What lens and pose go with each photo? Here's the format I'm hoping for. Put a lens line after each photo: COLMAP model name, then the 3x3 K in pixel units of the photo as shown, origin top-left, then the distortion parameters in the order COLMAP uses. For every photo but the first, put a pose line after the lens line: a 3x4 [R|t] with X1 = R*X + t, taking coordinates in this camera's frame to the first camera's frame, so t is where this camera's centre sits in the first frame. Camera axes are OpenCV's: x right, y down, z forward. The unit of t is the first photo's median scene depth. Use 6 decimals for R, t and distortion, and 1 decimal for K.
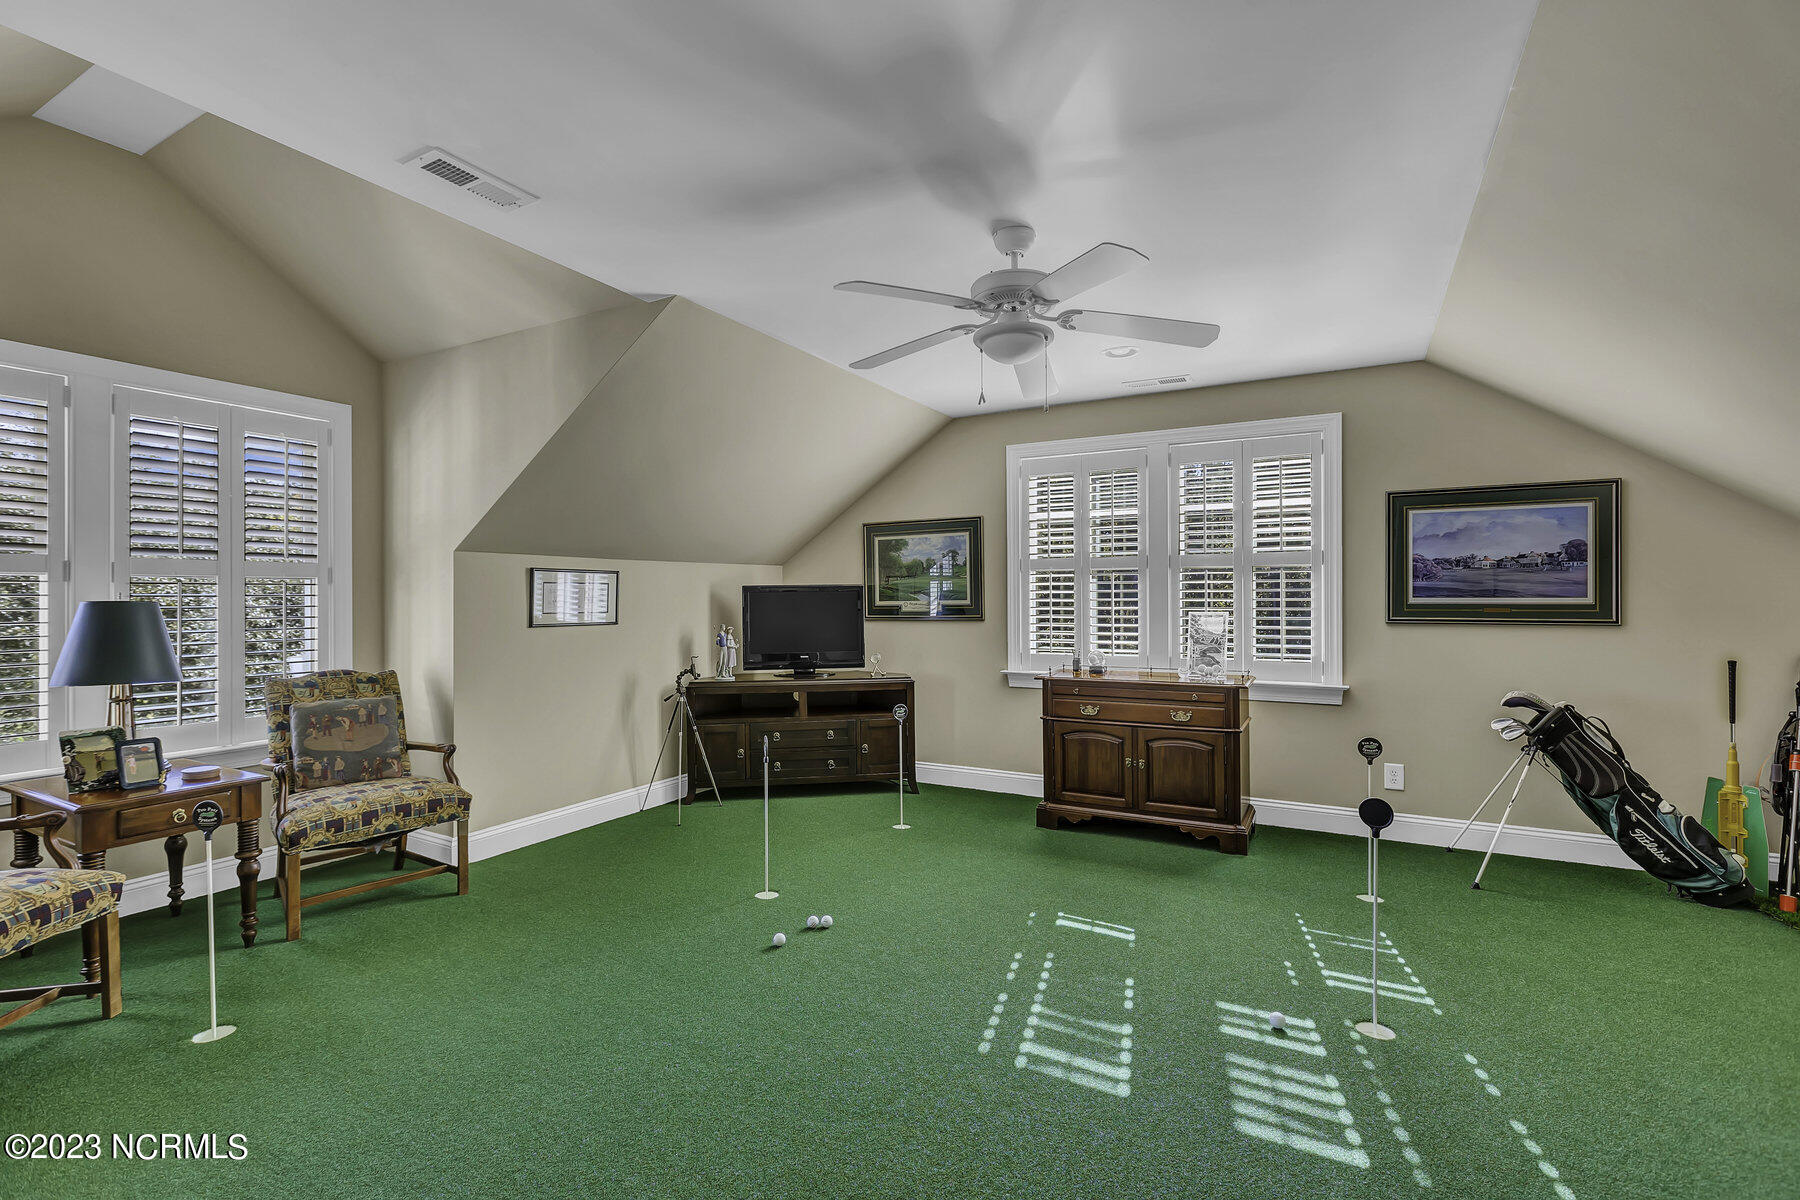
lens RADIAL K [[799.4, 0, 893.4], [0, 799.4, 596.5], [0, 0, 1]] dist [-0.000686, -0.000140]
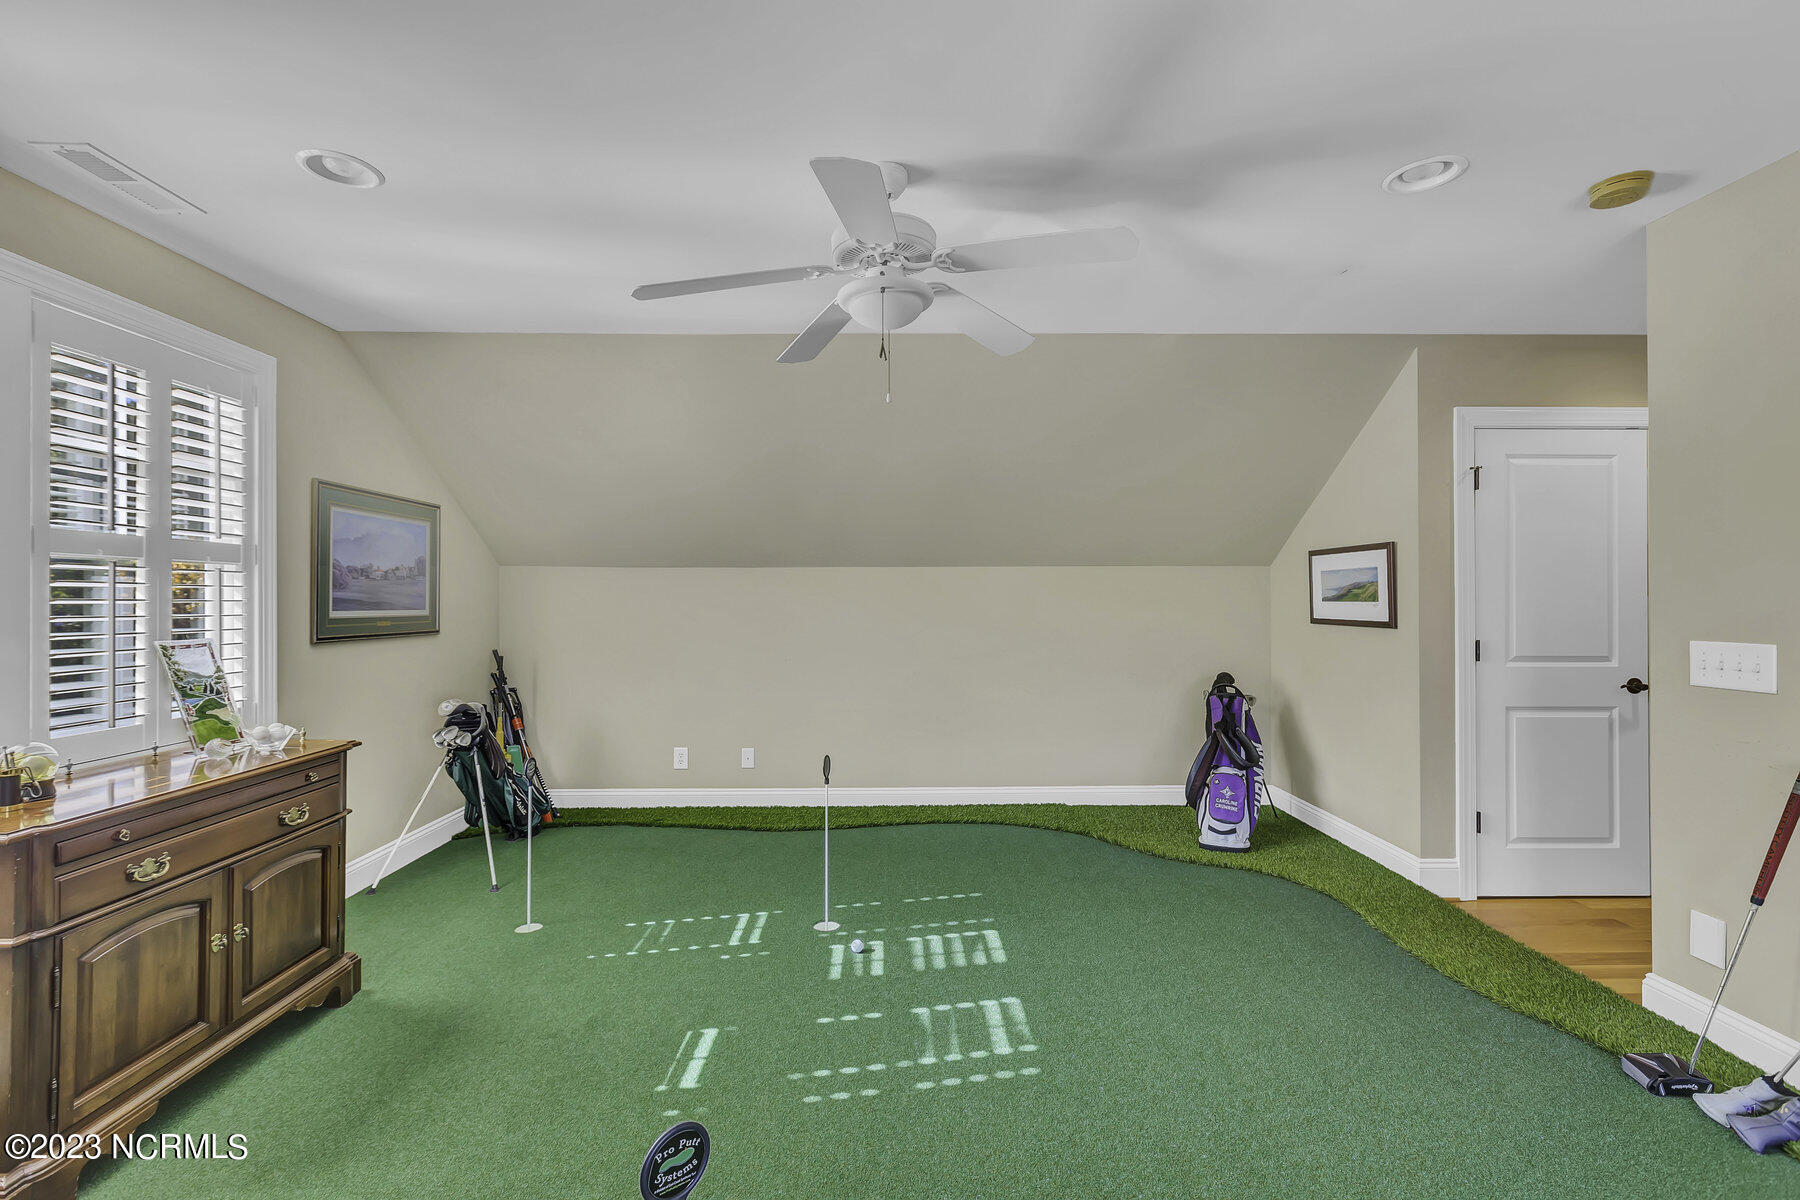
lens RADIAL K [[799.4, 0, 888.6], [0, 799.4, 600.6], [0, 0, 1]] dist [-0.000686, -0.000140]
pose [[-0.494502, 0.005378, 0.869160, -0.609715], [0.003198, 0.999985, -0.004368, -0.006884], [-0.869170, 0.000619, -0.494512, 1.524501]]
